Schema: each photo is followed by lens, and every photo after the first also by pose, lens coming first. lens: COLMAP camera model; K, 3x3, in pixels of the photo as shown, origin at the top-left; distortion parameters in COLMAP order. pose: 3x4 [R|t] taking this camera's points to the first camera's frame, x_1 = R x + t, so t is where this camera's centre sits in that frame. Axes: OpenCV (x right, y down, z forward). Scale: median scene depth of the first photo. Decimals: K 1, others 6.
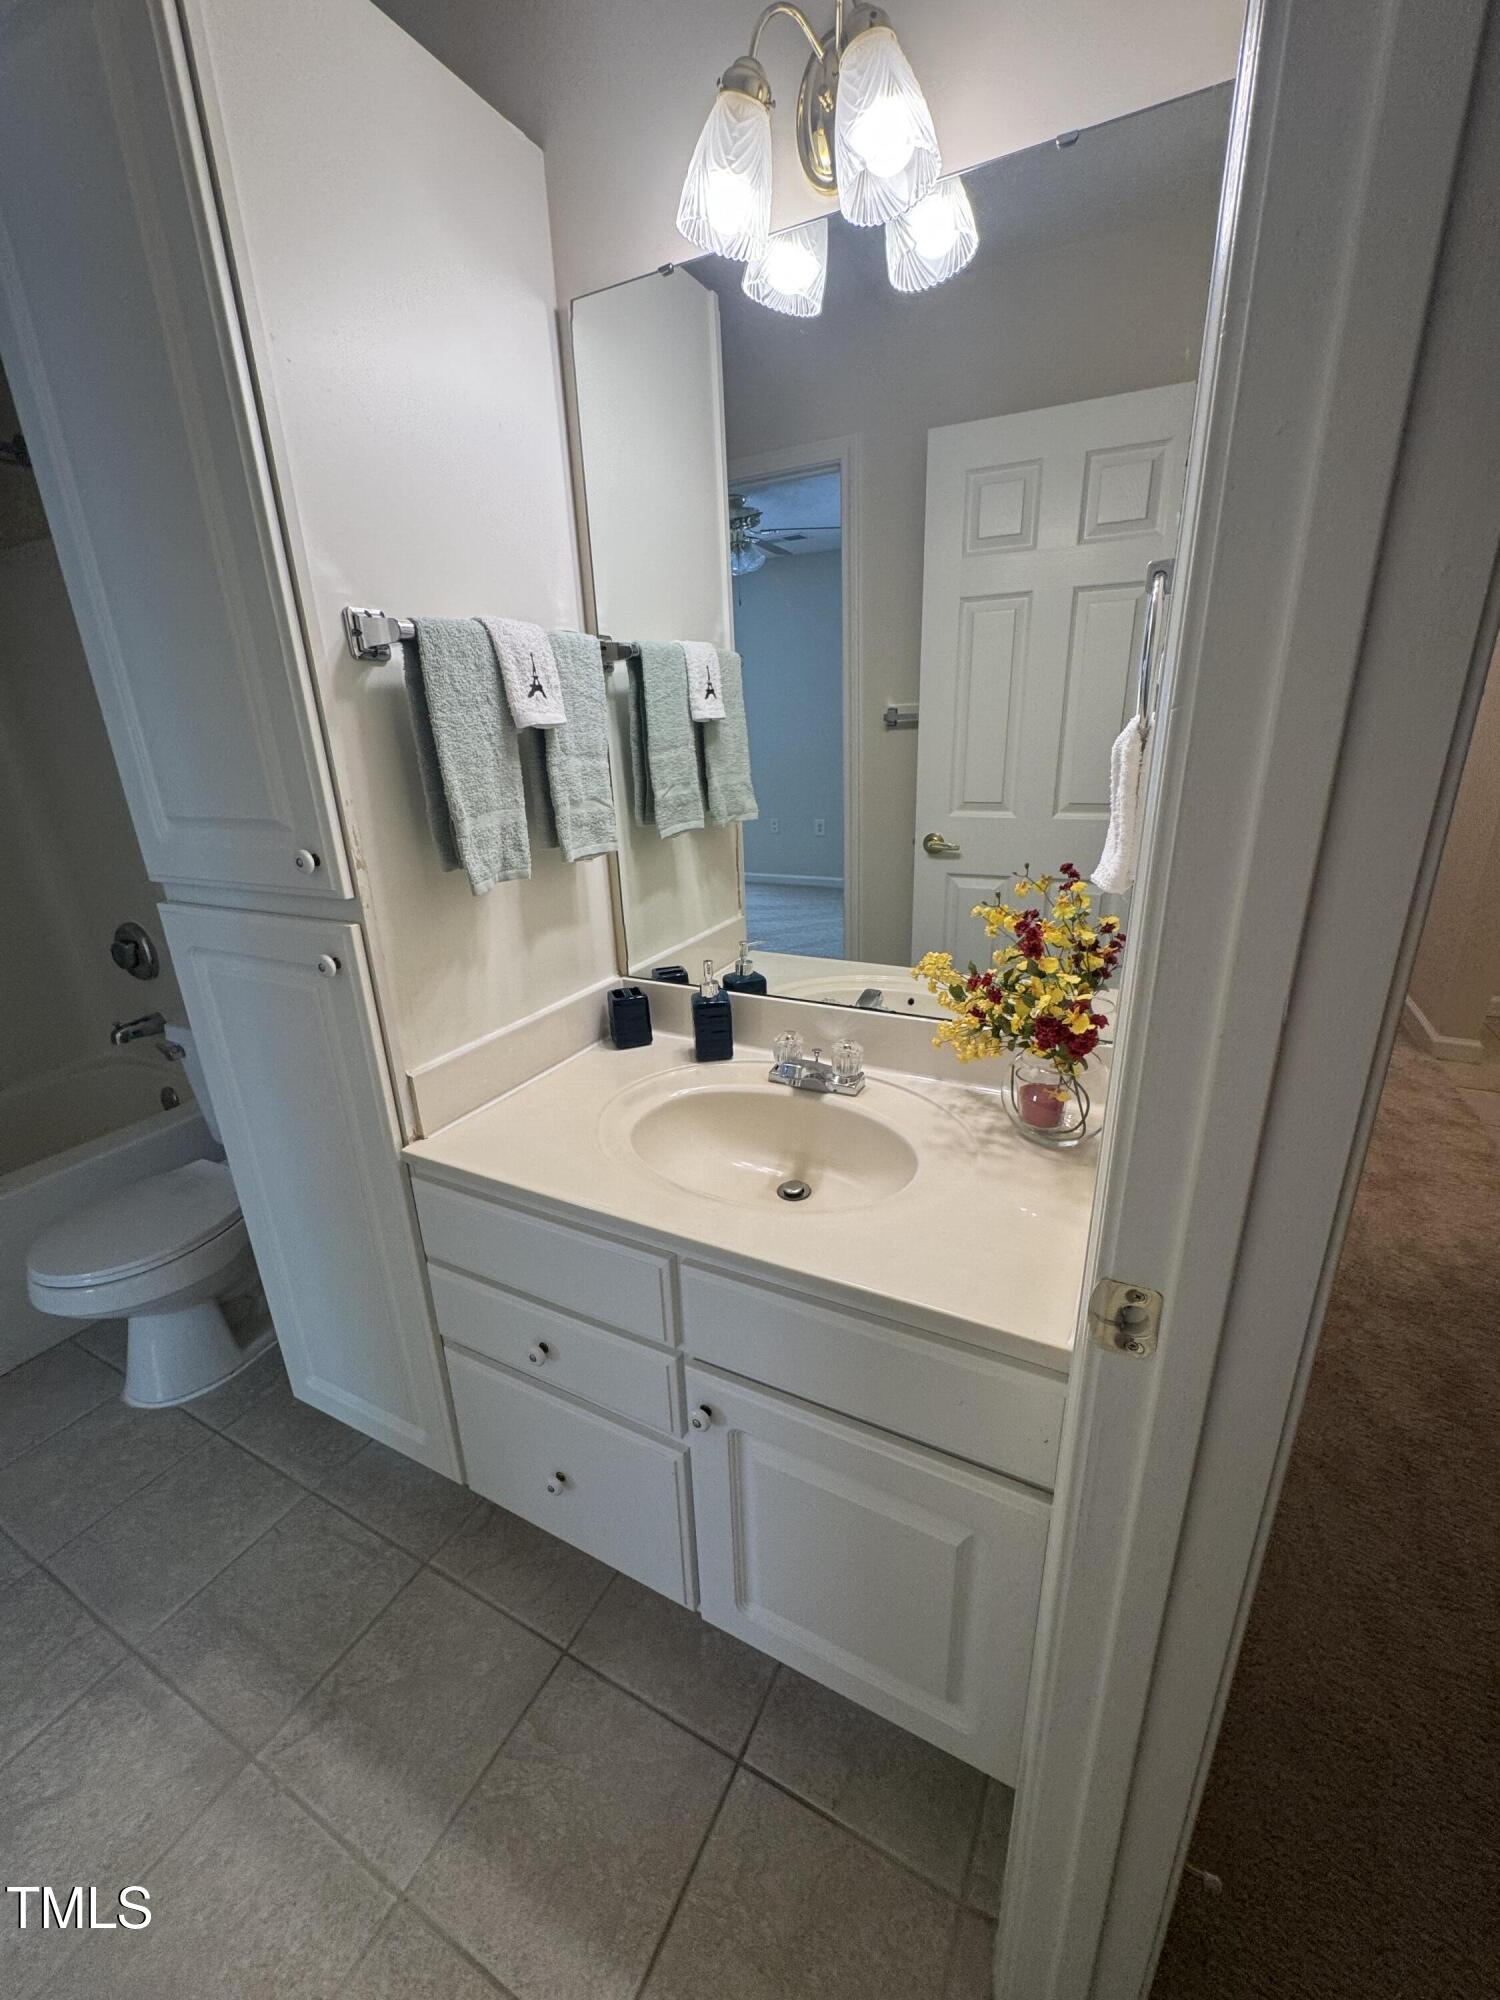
lens RADIAL K [[792.9, 0, 749.5], [0, 792.9, 1000.7], [0, 0, 1]] dist [-0.004094, 0.000783]
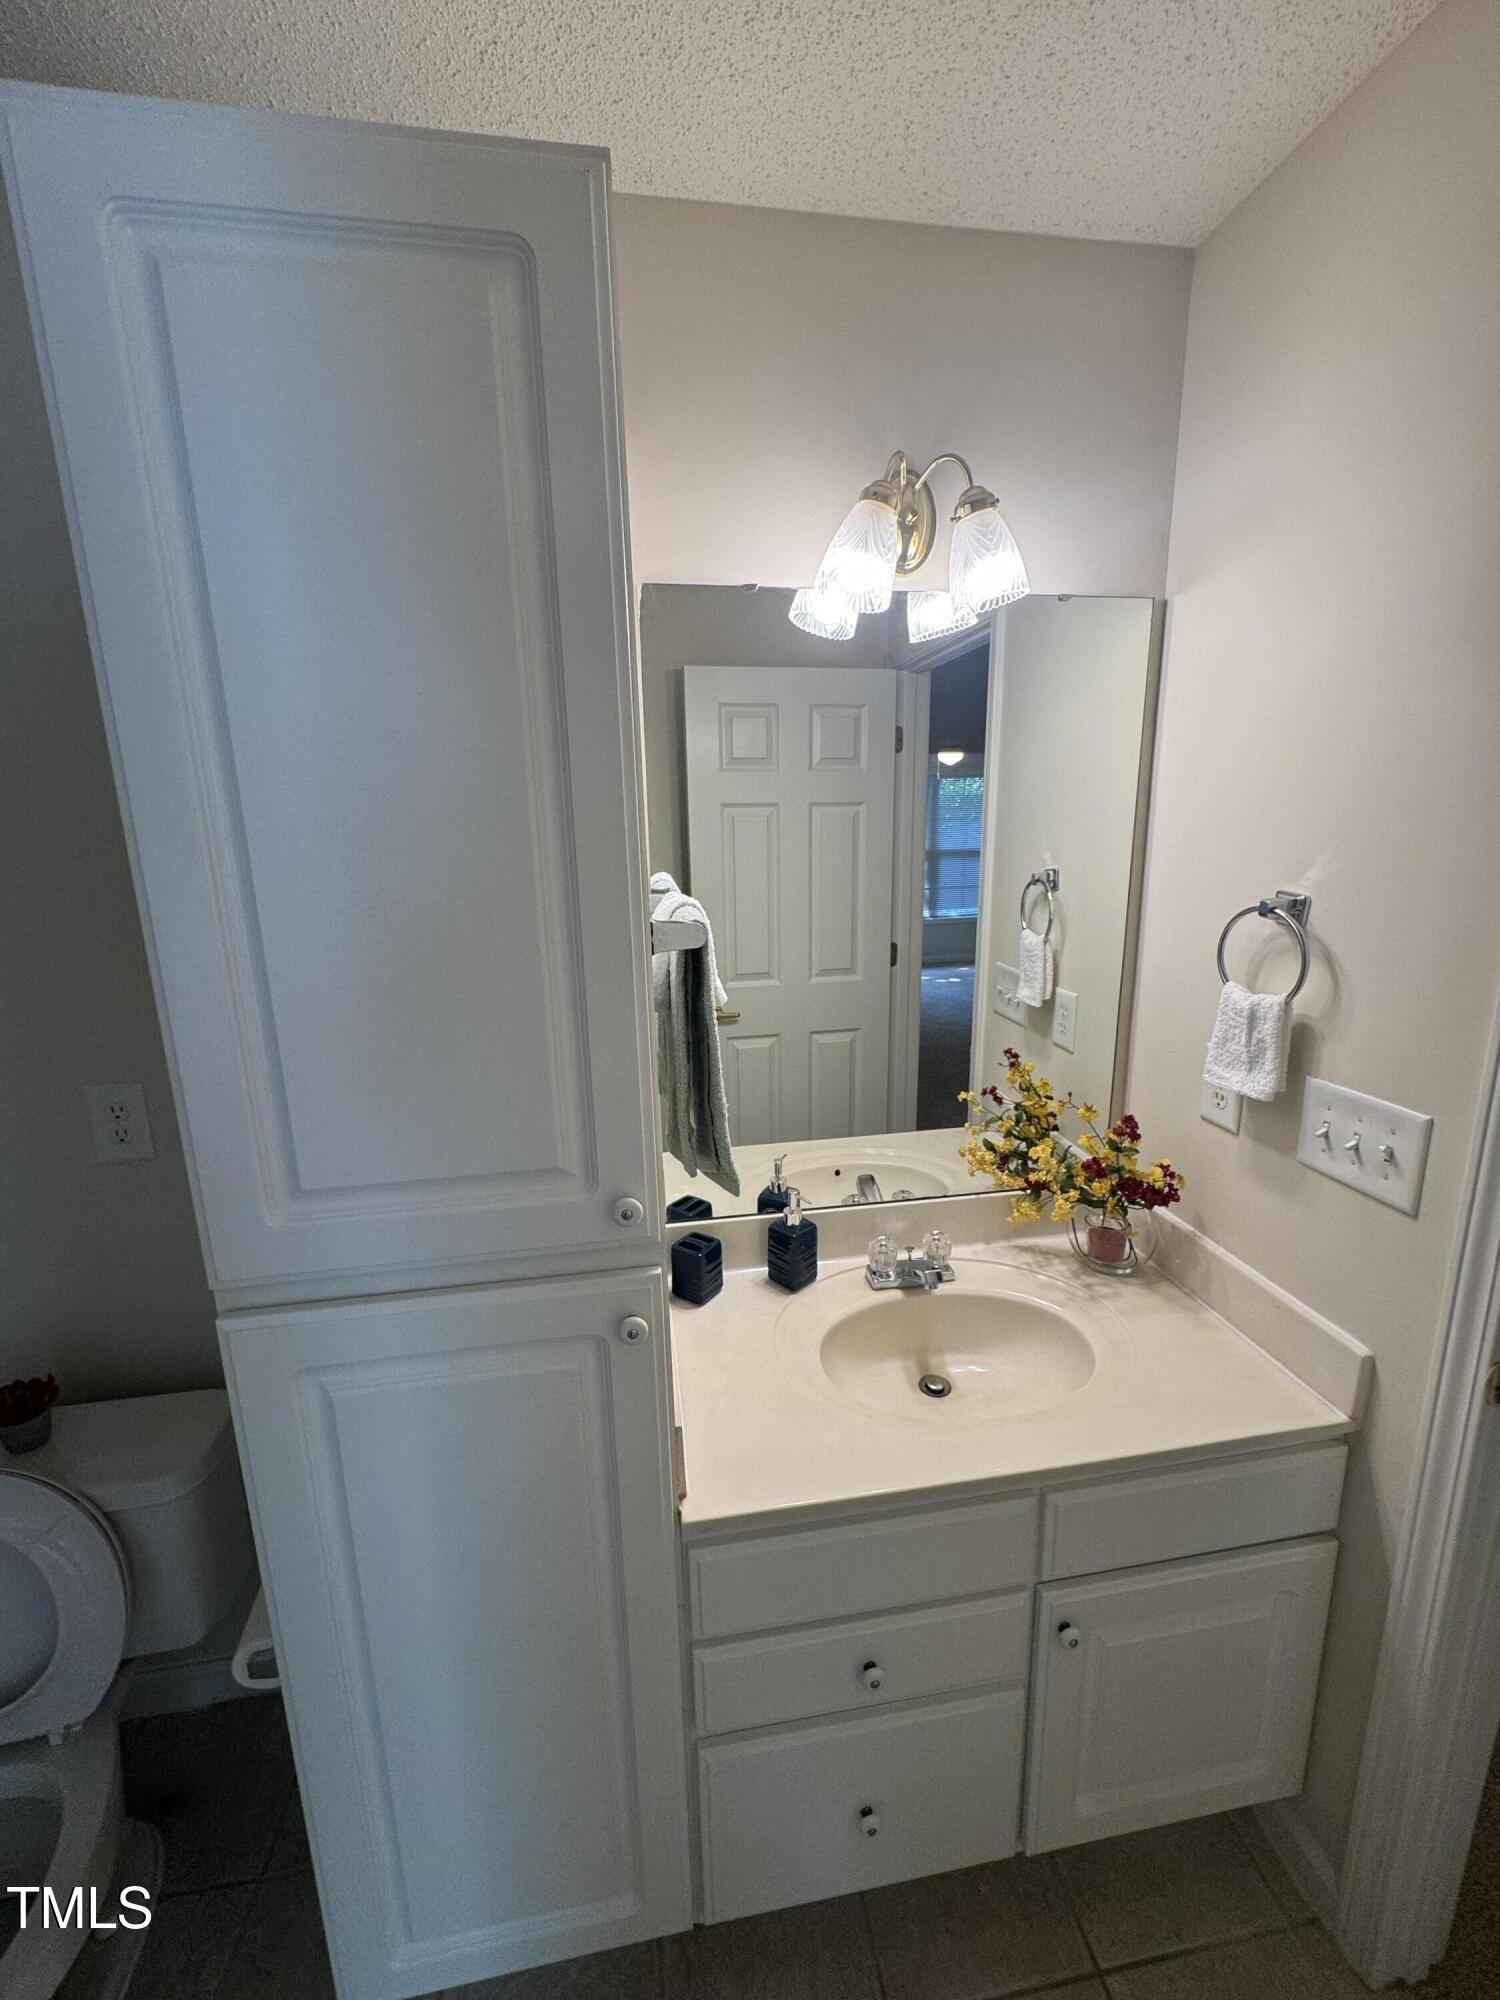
lens RADIAL K [[792.9, 0, 754.4], [0, 792.9, 998.7], [0, 0, 1]] dist [-0.004094, 0.000783]
pose [[0.803082, -0.107578, 0.586076, -0.699074], [0.190300, 0.978364, -0.081177, -0.229904], [-0.564663, 0.176723, 0.806179, 0.171362]]
